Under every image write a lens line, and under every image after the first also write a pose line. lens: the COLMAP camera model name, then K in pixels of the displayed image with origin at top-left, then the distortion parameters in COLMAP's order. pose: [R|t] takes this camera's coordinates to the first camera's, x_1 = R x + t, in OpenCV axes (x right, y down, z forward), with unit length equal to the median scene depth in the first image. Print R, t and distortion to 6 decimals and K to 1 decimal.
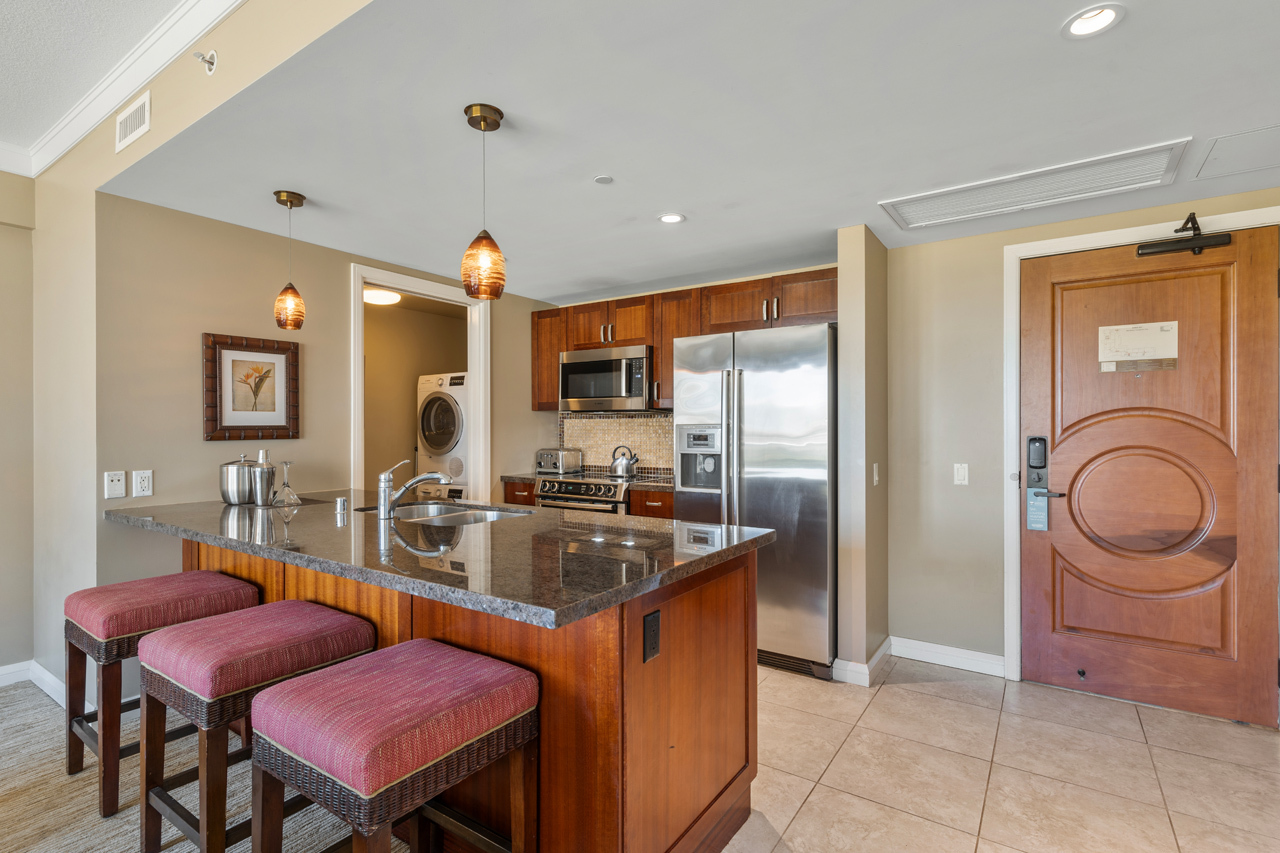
lens RADIAL K [[612.9, 0, 640.0], [0, 612.9, 423.7], [0, 0, 1]] dist [0.005597, -0.002374]
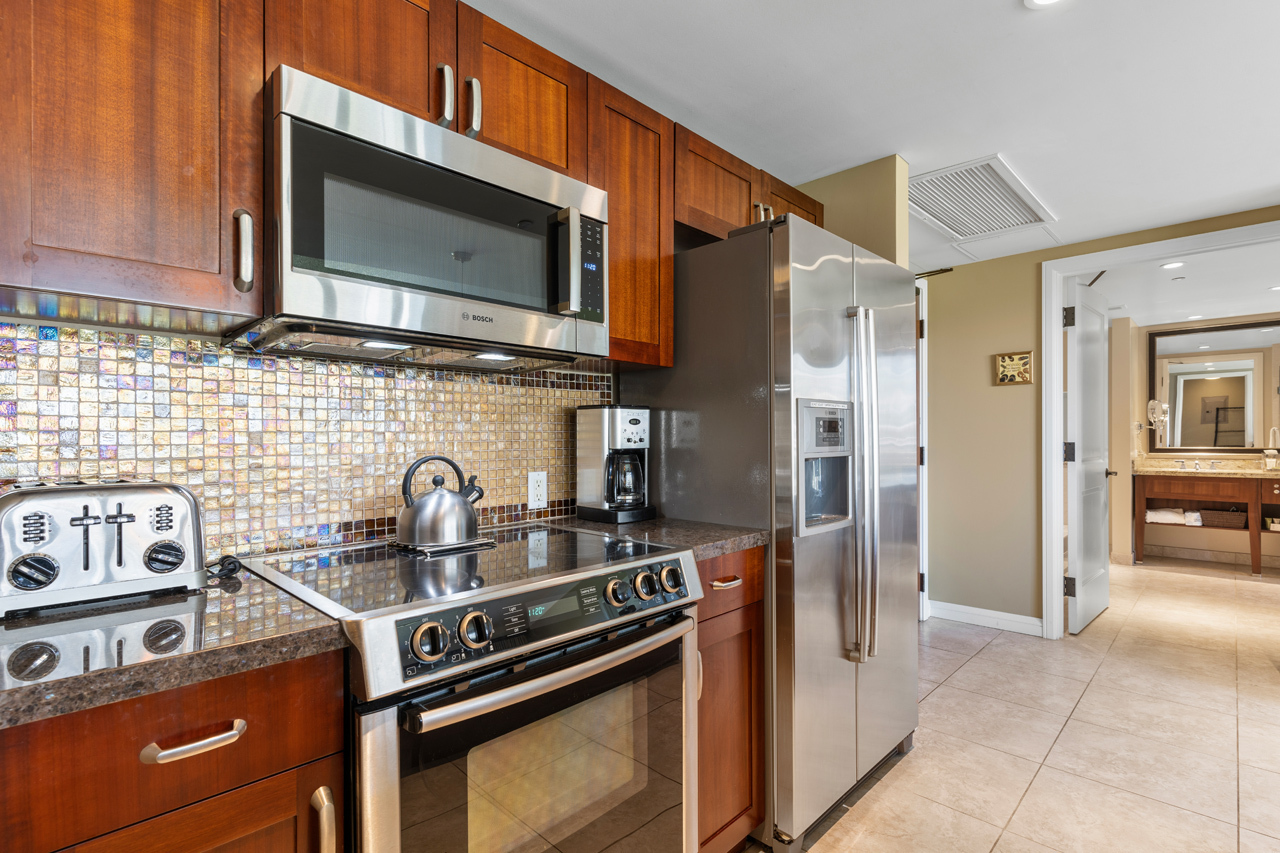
lens RADIAL K [[612.9, 0, 646.9], [0, 612.9, 433.8], [0, 0, 1]] dist [0.005597, -0.002374]
pose [[0.168732, 0.002341, 0.985659, -0.455396], [-0.005113, 0.999986, -0.001499, 0.032120], [-0.985649, -0.004787, 0.168742, 1.103592]]
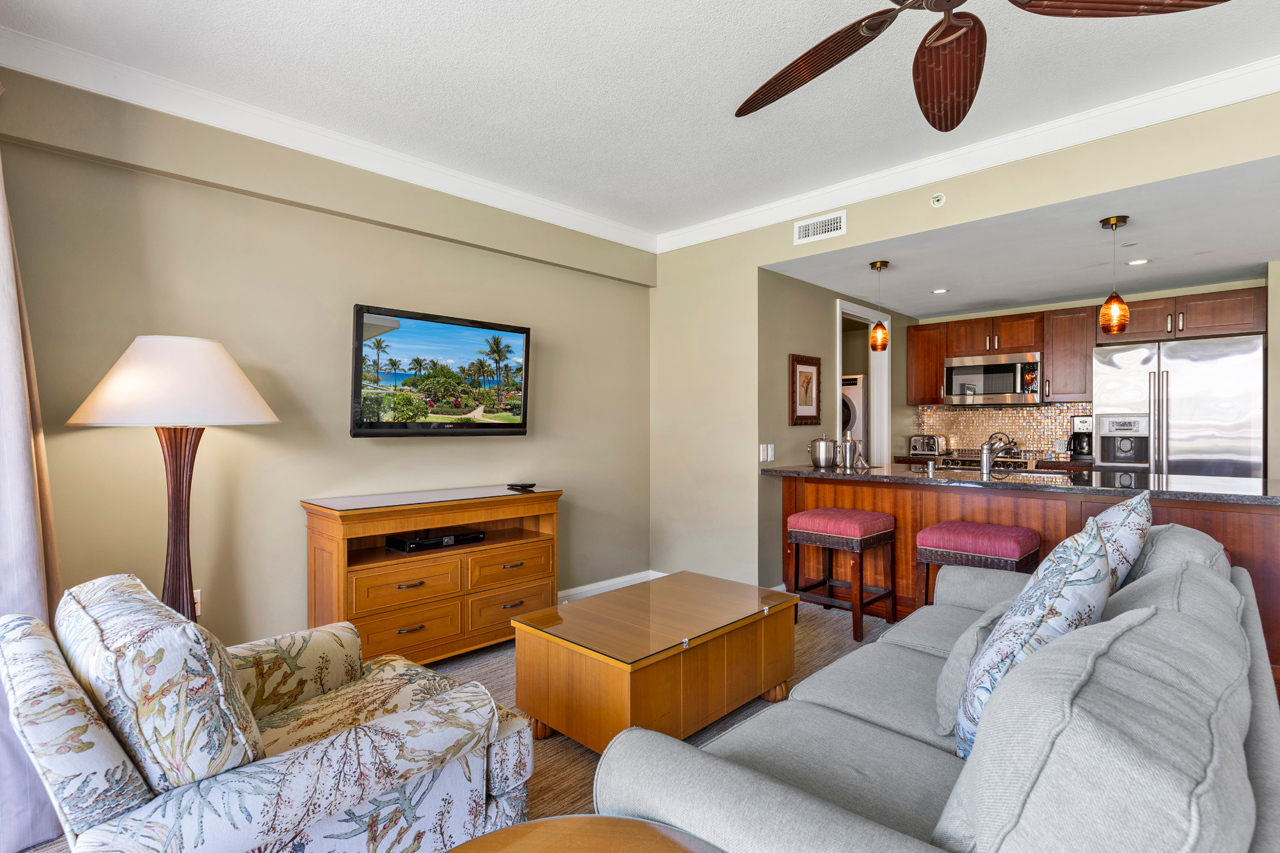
lens RADIAL K [[612.9, 0, 639.2], [0, 612.9, 423.9], [0, 0, 1]] dist [0.005597, -0.002374]
pose [[0.983289, -0.001607, -0.182044, -0.694223], [0.002865, 0.999974, 0.006647, 0.011358], [0.182029, -0.007057, 0.983268, -0.479273]]
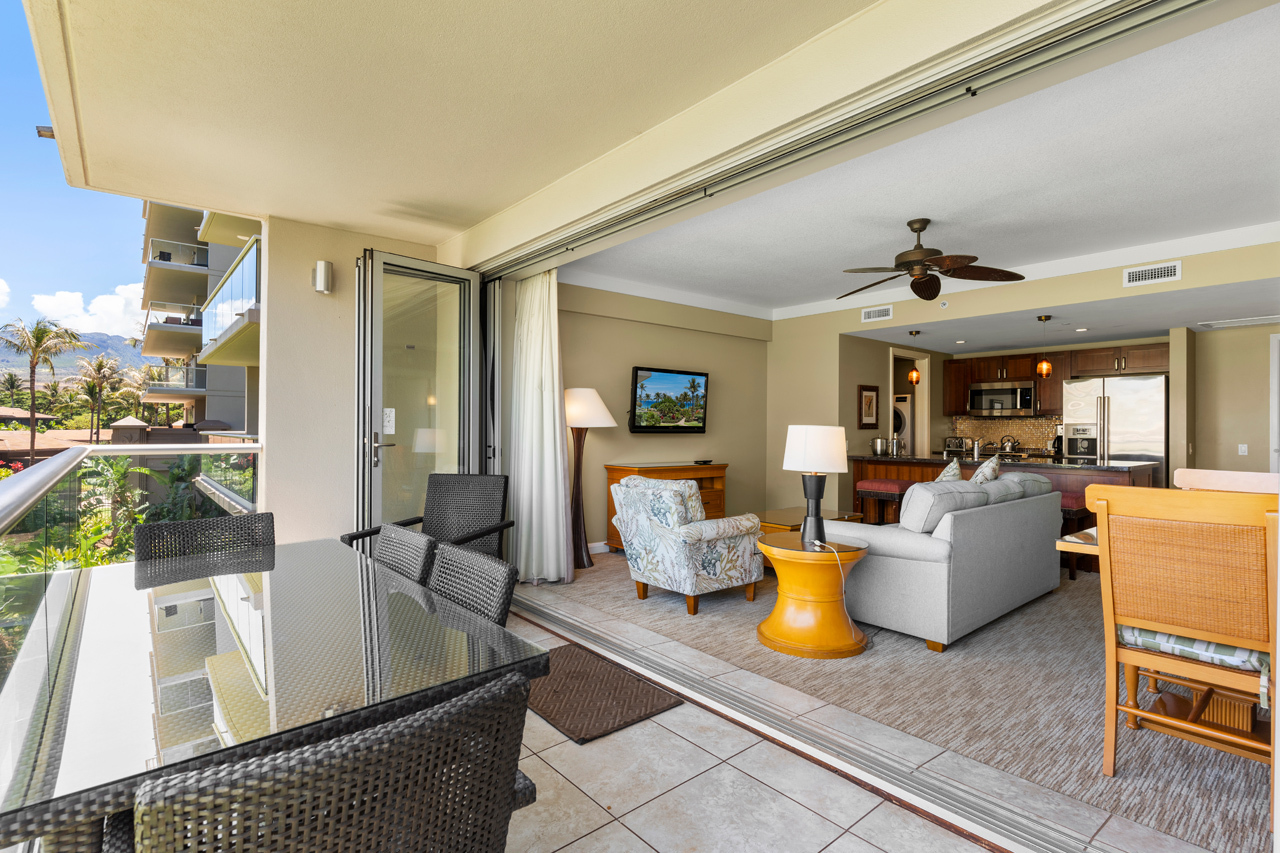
lens RADIAL K [[612.9, 0, 643.4], [0, 612.9, 426.6], [0, 0, 1]] dist [0.005597, -0.002374]
pose [[0.961874, 0.004370, -0.273459, -0.749579], [-0.003444, 0.999987, 0.003868, 0.009177], [0.273472, -0.002779, 0.961876, -1.353572]]
